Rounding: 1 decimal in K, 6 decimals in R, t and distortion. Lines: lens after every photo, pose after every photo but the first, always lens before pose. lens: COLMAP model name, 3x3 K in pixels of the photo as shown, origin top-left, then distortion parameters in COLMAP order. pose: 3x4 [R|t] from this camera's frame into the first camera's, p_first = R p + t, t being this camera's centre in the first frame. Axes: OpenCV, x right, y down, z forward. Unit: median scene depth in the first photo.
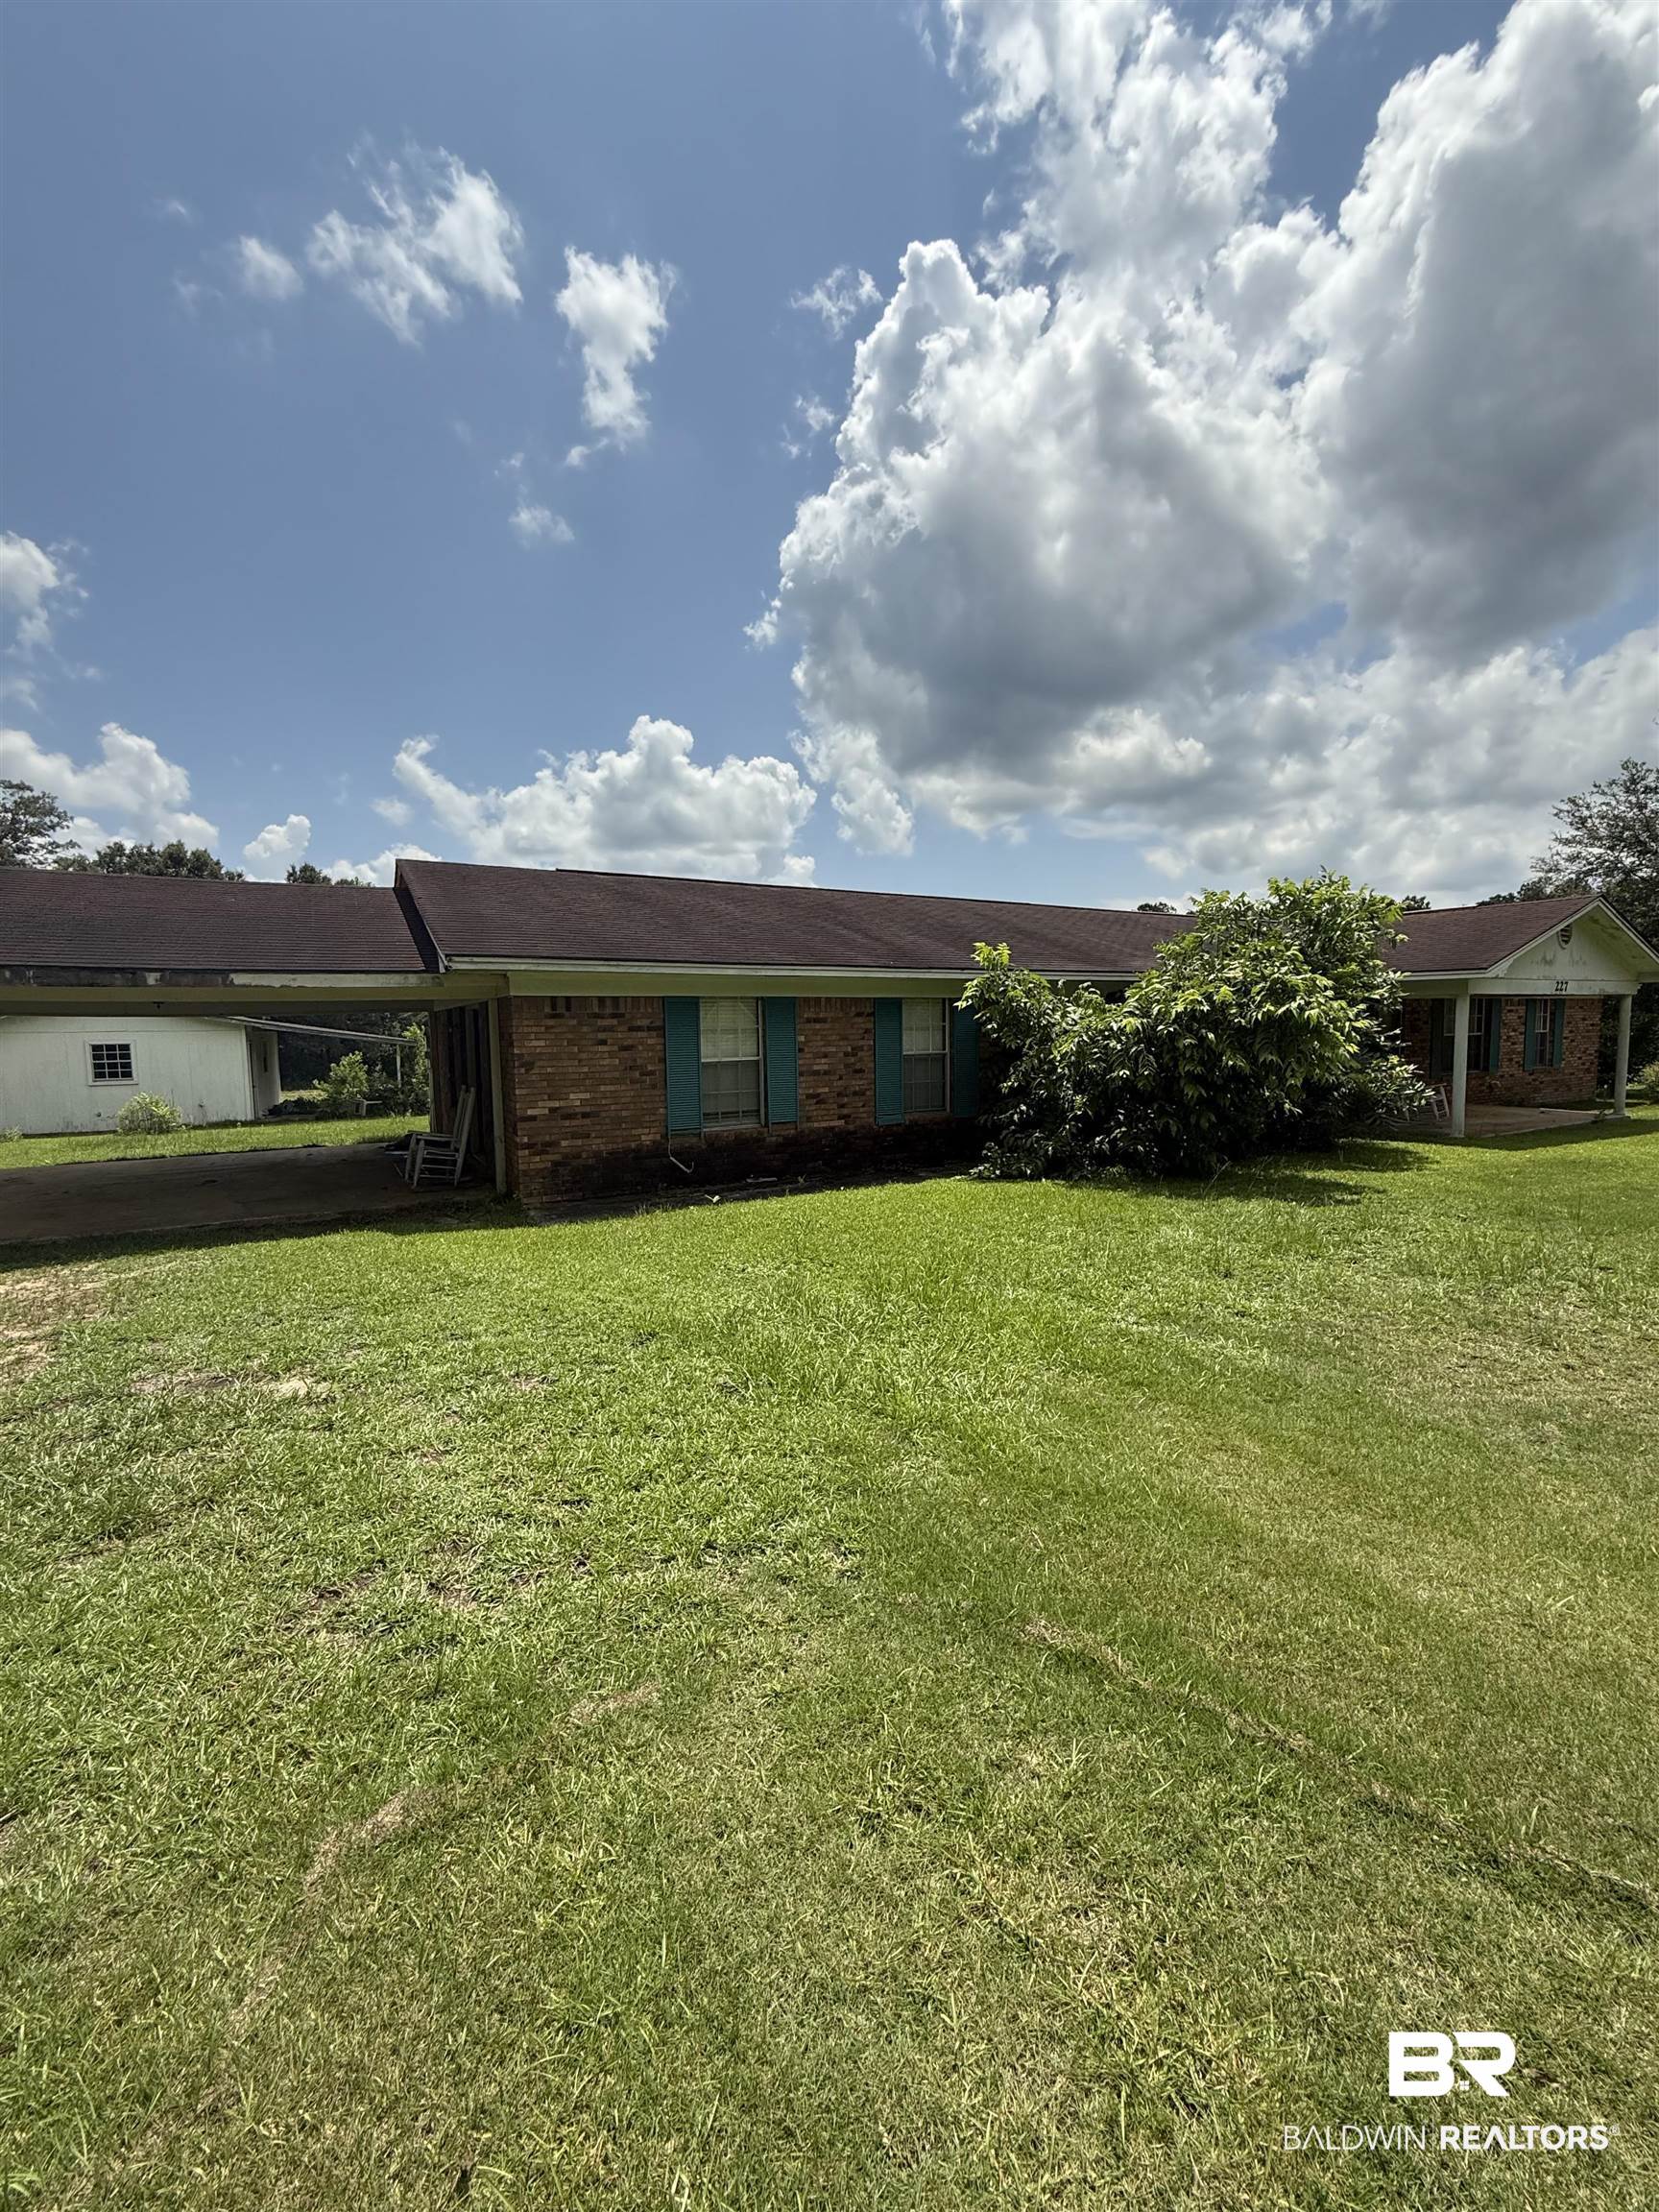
lens RADIAL K [[883.6, 0, 835.7], [0, 883.6, 1114.3], [0, 0, 1]] dist [0.001643, -0.000348]
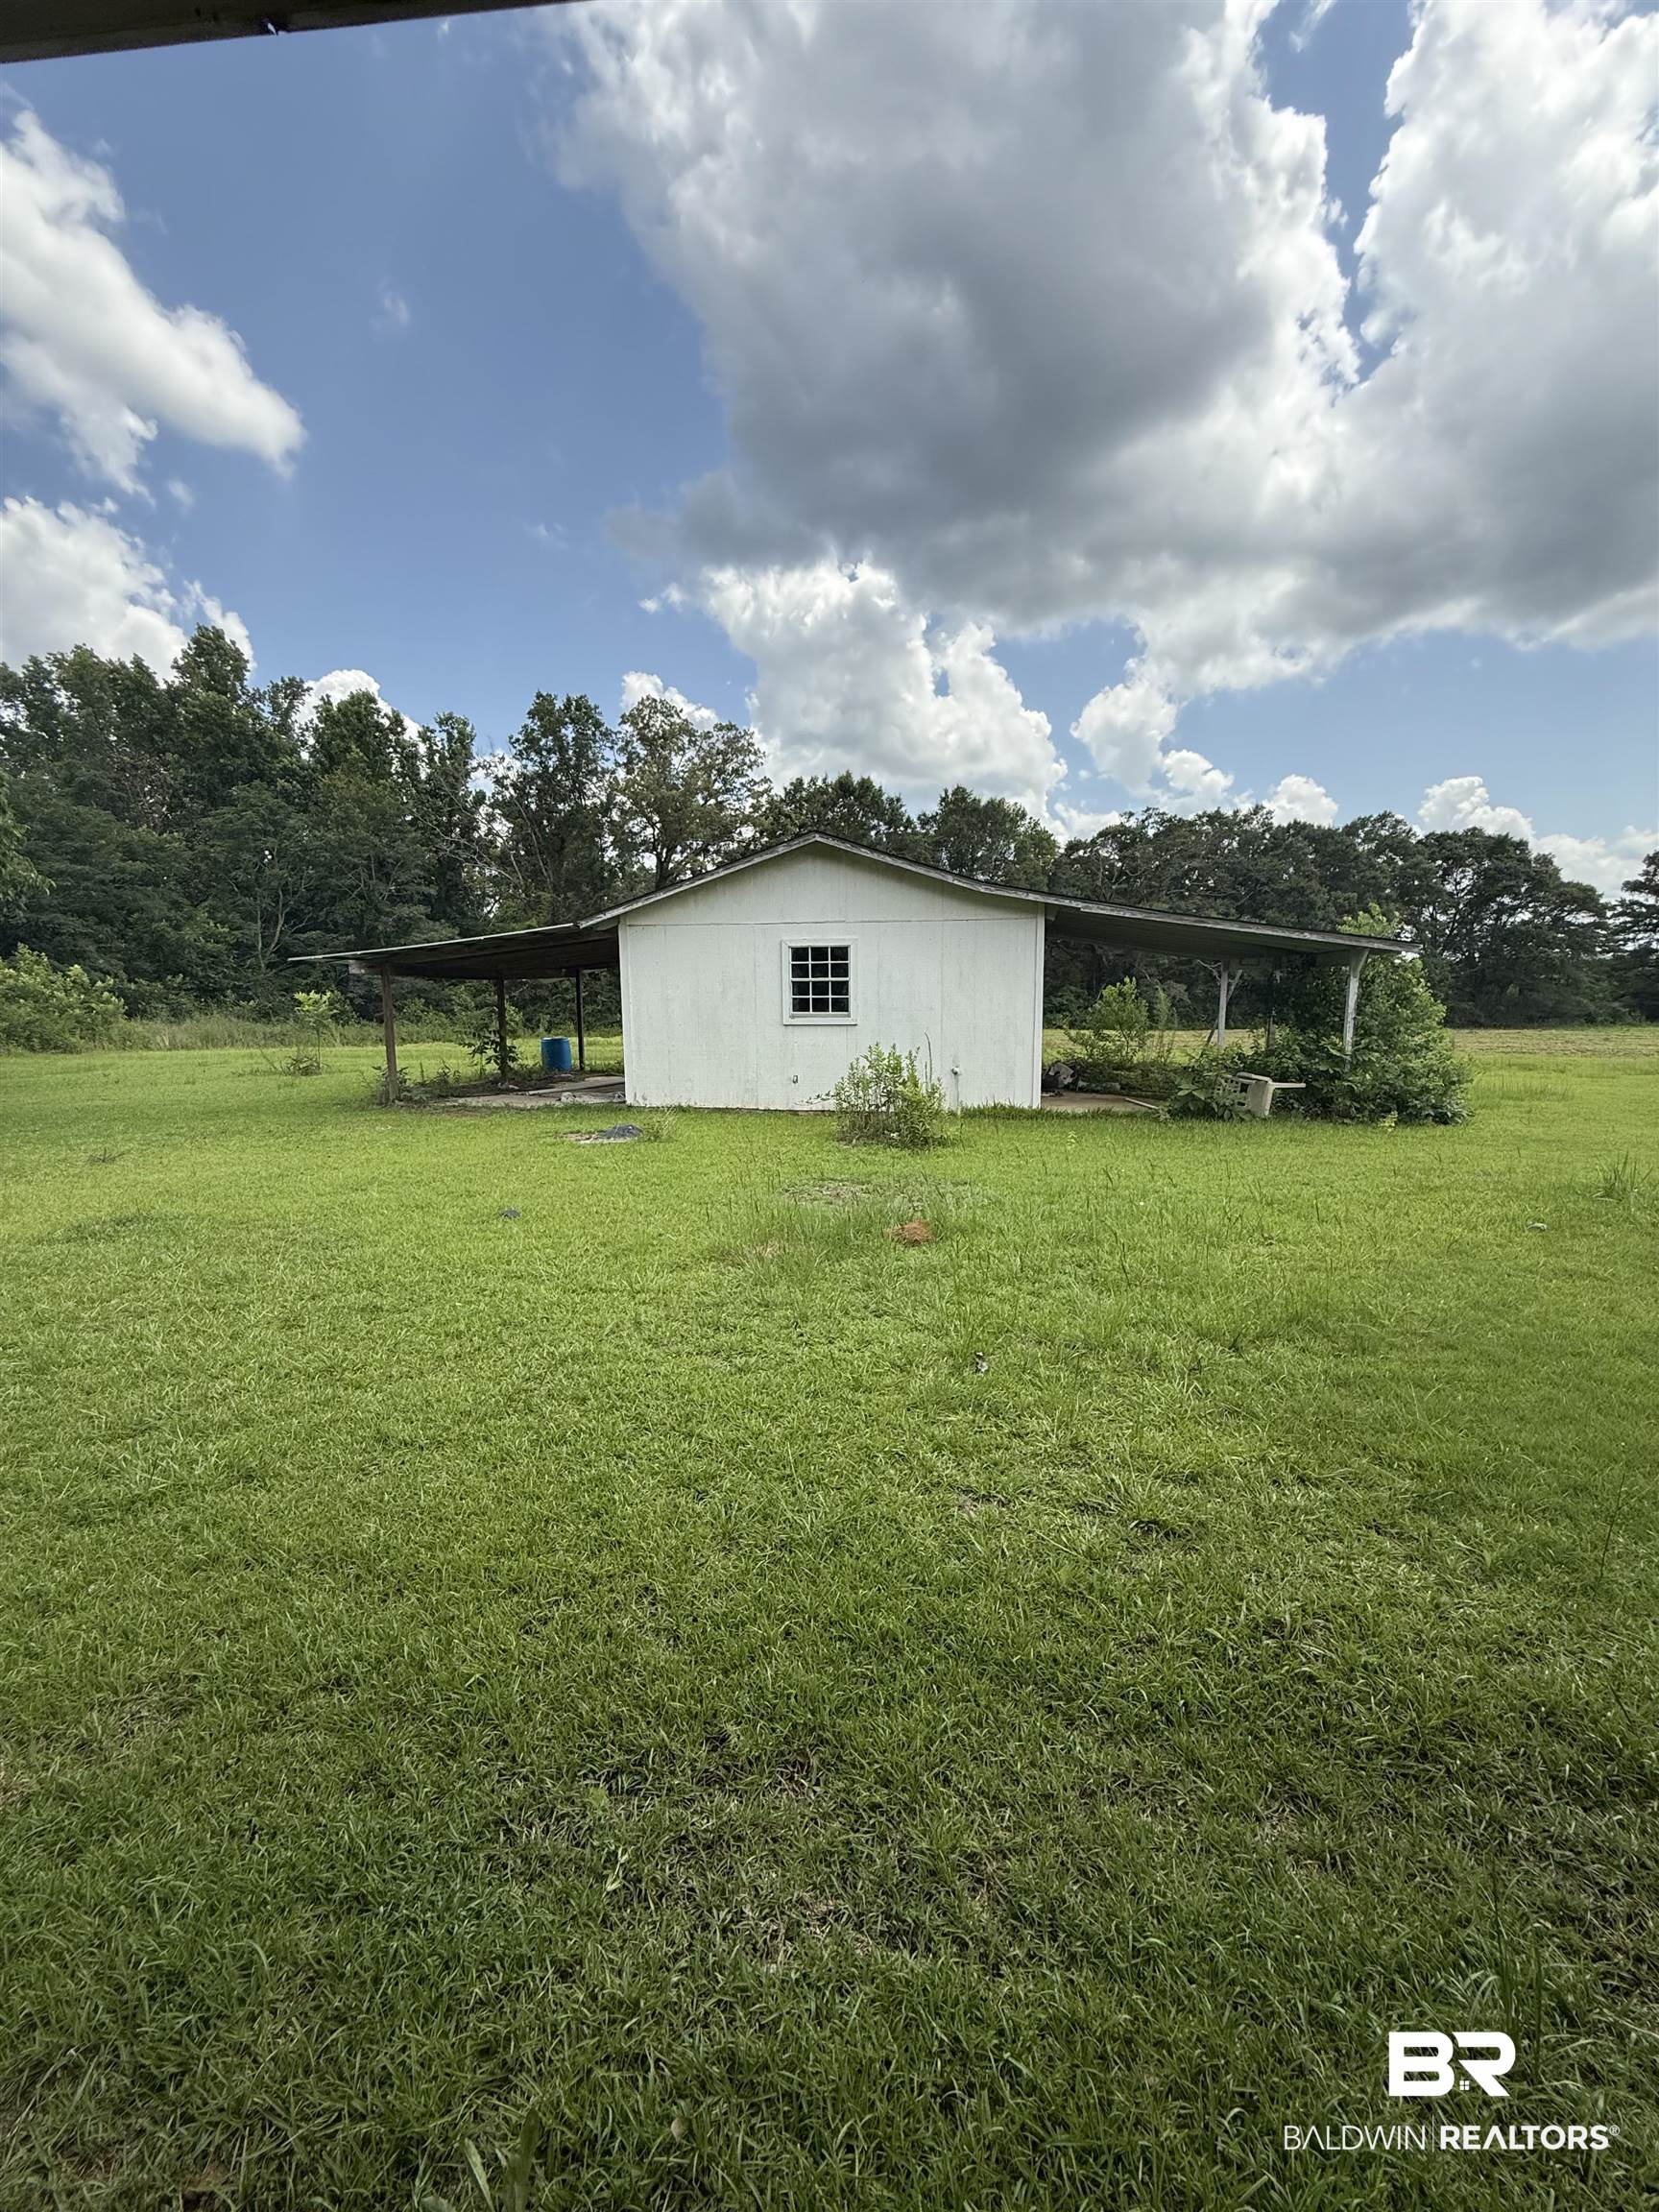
lens RADIAL K [[883.6, 0, 826.7], [0, 883.6, 1104.5], [0, 0, 1]] dist [0.001643, -0.000348]
pose [[0.809249, 0.086646, -0.581041, -0.503793], [-0.056973, 0.995977, 0.069172, -0.022741], [0.584697, -0.022874, 0.810929, 0.575989]]
